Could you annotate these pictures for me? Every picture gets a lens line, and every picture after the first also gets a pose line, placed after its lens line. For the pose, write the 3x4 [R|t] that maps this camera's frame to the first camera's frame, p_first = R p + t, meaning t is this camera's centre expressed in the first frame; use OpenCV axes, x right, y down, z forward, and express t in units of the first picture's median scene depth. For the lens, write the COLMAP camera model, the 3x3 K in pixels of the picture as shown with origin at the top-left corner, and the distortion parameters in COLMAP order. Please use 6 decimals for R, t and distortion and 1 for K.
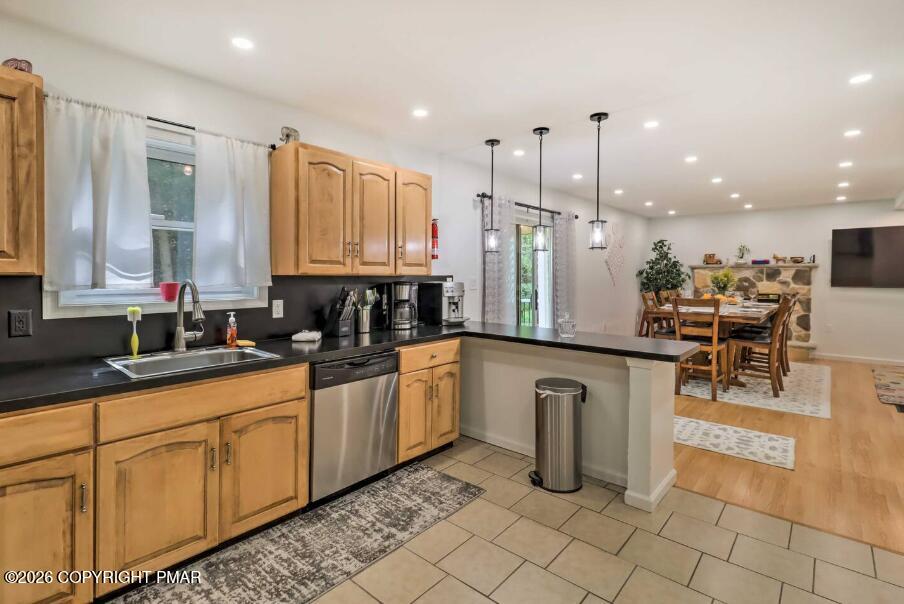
lens RADIAL K [[439.5, 0, 450.1], [0, 439.5, 275.5], [0, 0, 1]] dist [-0.001366, -0.000119]
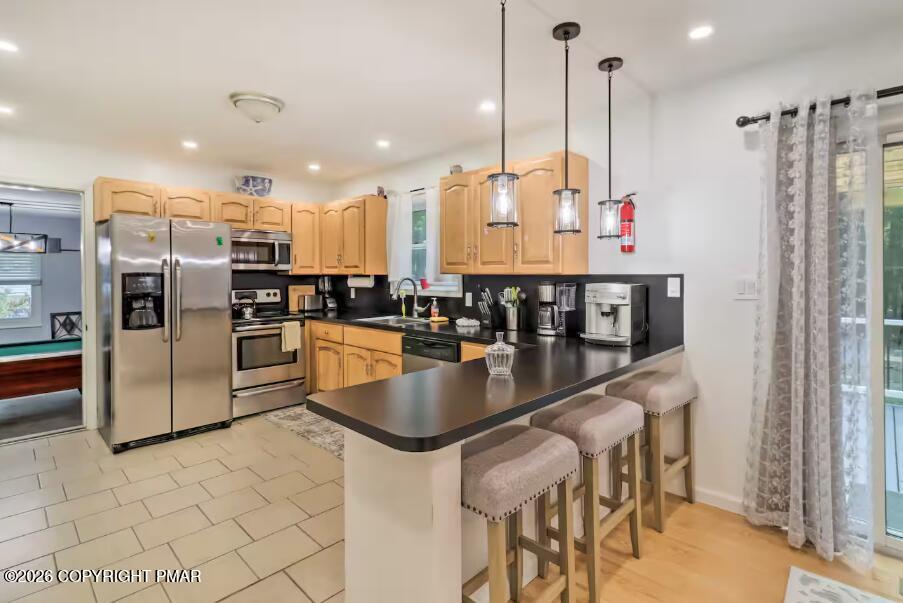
lens RADIAL K [[439.0, 0, 452.7], [0, 439.0, 273.2], [0, 0, 1]] dist [-0.001366, -0.000119]
pose [[-0.052088, -0.005299, -0.998628, 0.959201], [-0.001220, 0.999986, -0.005243, 0.002909], [0.998642, 0.000945, -0.052094, 1.038937]]
